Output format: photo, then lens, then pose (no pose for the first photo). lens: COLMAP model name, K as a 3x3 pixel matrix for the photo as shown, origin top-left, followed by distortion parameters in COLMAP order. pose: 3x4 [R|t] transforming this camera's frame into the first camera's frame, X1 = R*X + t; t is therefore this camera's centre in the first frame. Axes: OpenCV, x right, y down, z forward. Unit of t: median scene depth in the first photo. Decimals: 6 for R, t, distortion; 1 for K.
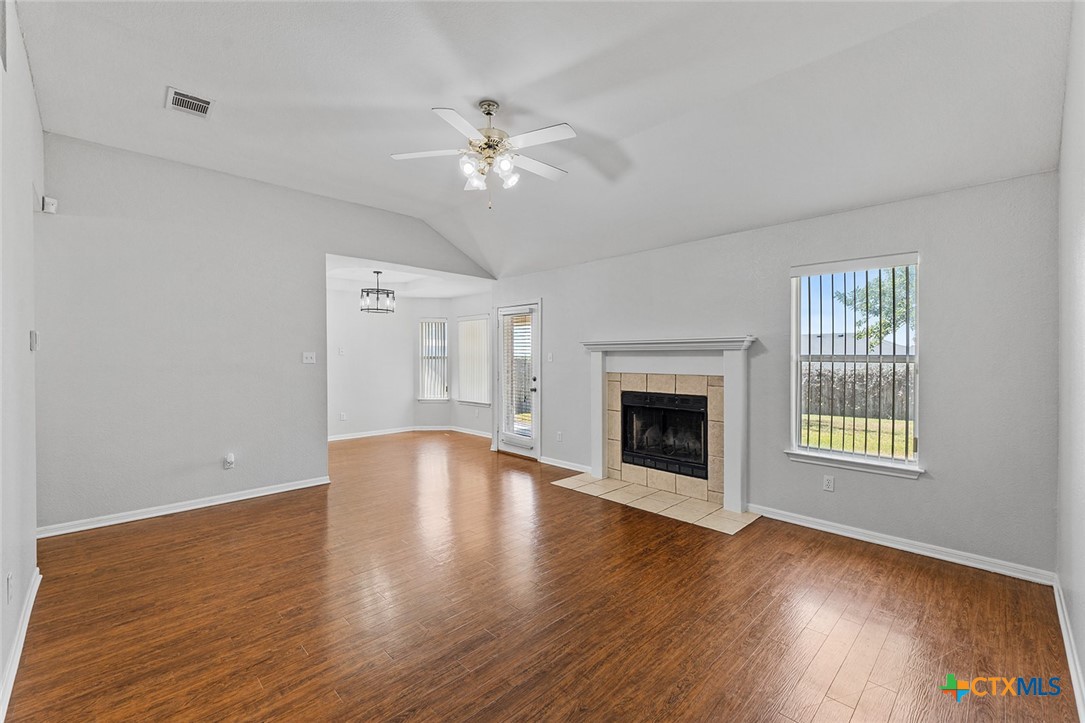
lens RADIAL K [[454.4, 0, 537.9], [0, 454.4, 358.4], [0, 0, 1]] dist [0.018506, -0.000280]
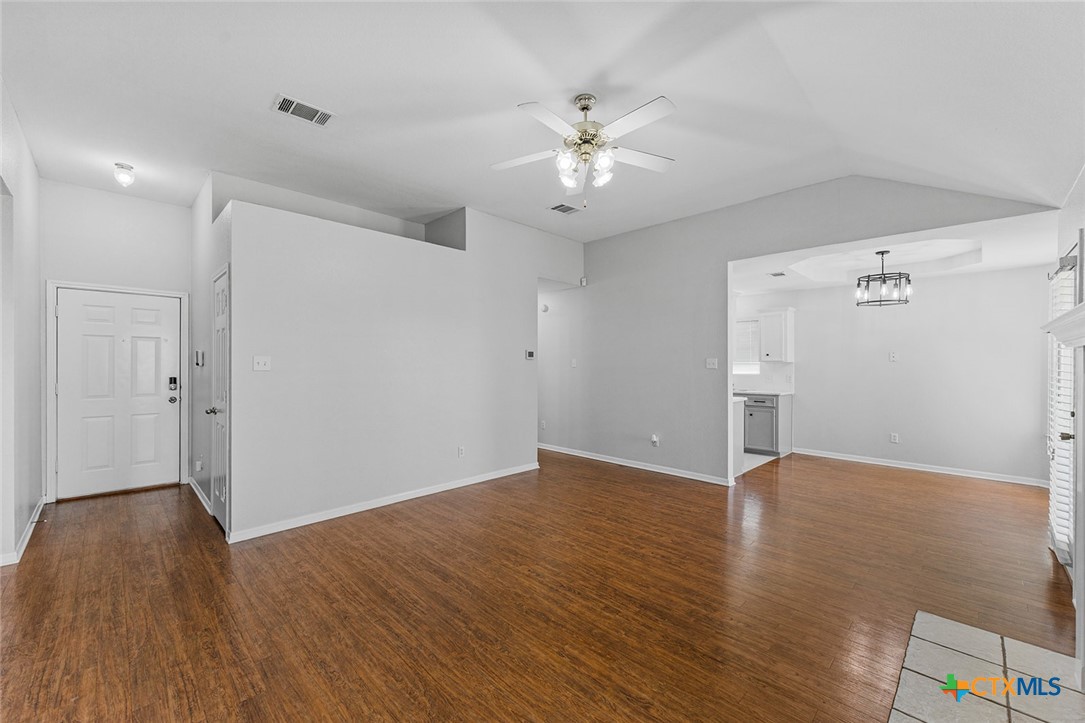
lens RADIAL K [[433.4, 0, 536.4], [0, 433.4, 364.1], [0, 0, 1]] dist [0.019489, -0.007613]
pose [[0.009199, 0.005300, -0.999944, 0.619280], [-0.009621, 0.999940, 0.005212, -0.000852], [0.999911, 0.009573, 0.009249, 0.683917]]
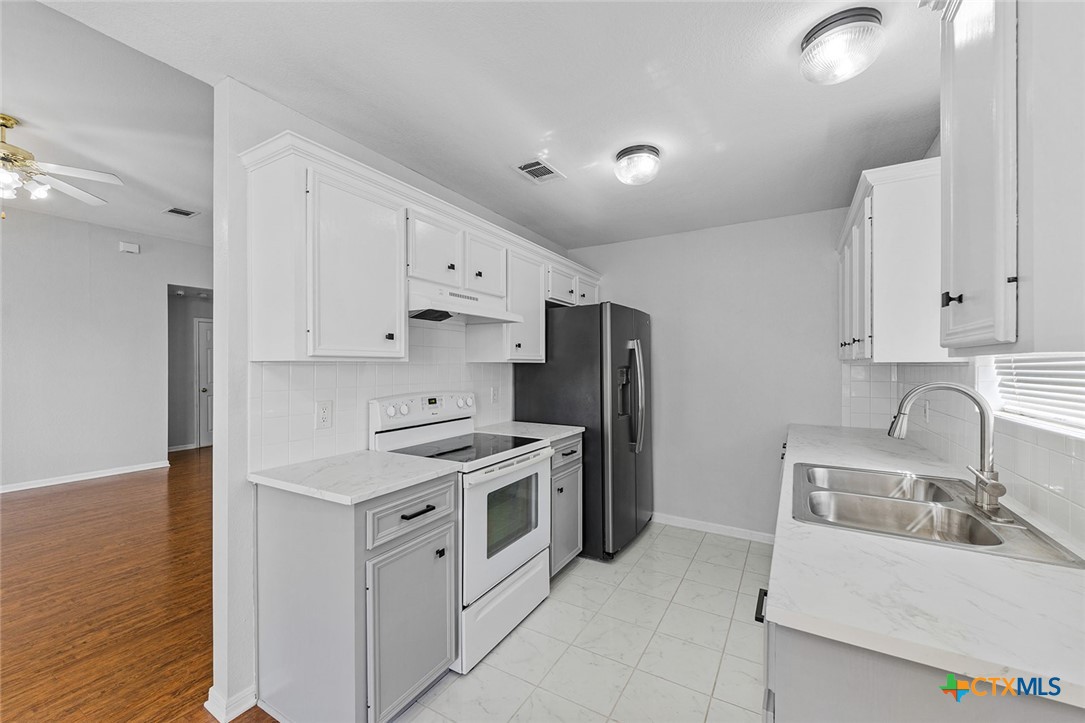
lens RADIAL K [[433.4, 0, 536.4], [0, 433.4, 364.1], [0, 0, 1]] dist [0.019489, -0.007613]
pose [[-0.966033, 0.003795, -0.258389, -0.759347], [0.002754, 0.999987, 0.004394, -0.004070], [0.258402, 0.003533, -0.966031, 1.720334]]
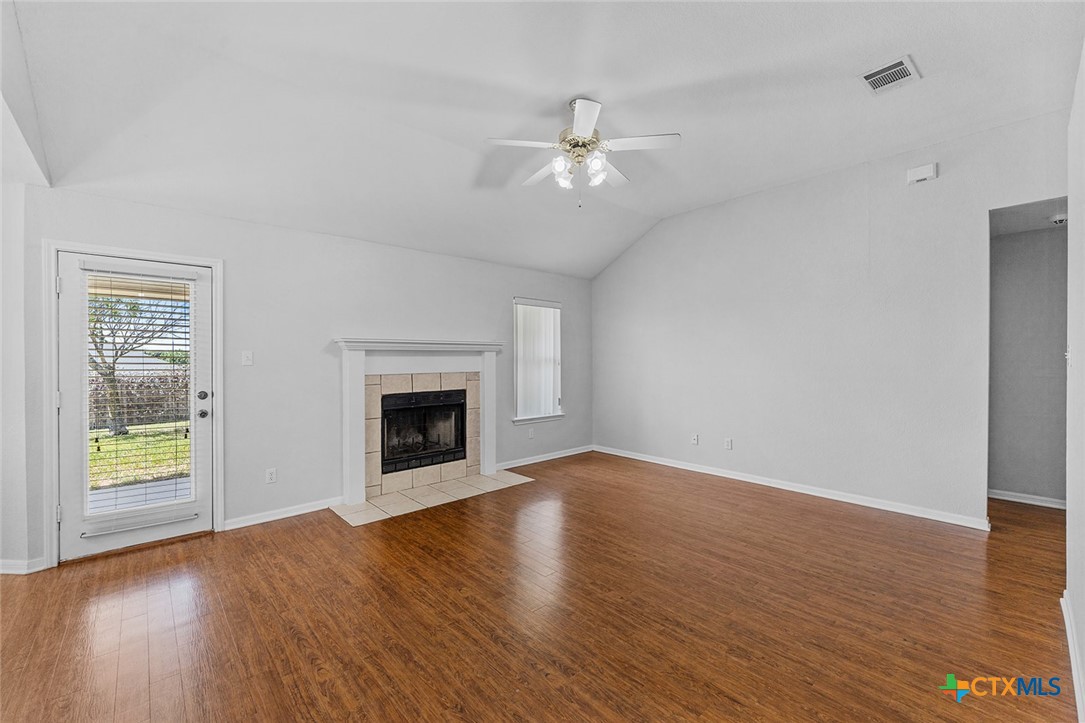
lens RADIAL K [[443.0, 0, 533.0], [0, 443.0, 359.8], [0, 0, 1]] dist [0.004577, -0.000037]
pose [[0.044730, -0.005092, 0.998986, -0.831361], [0.011081, 0.999928, 0.004601, 0.002196], [-0.998938, 0.010864, 0.044783, 0.814998]]
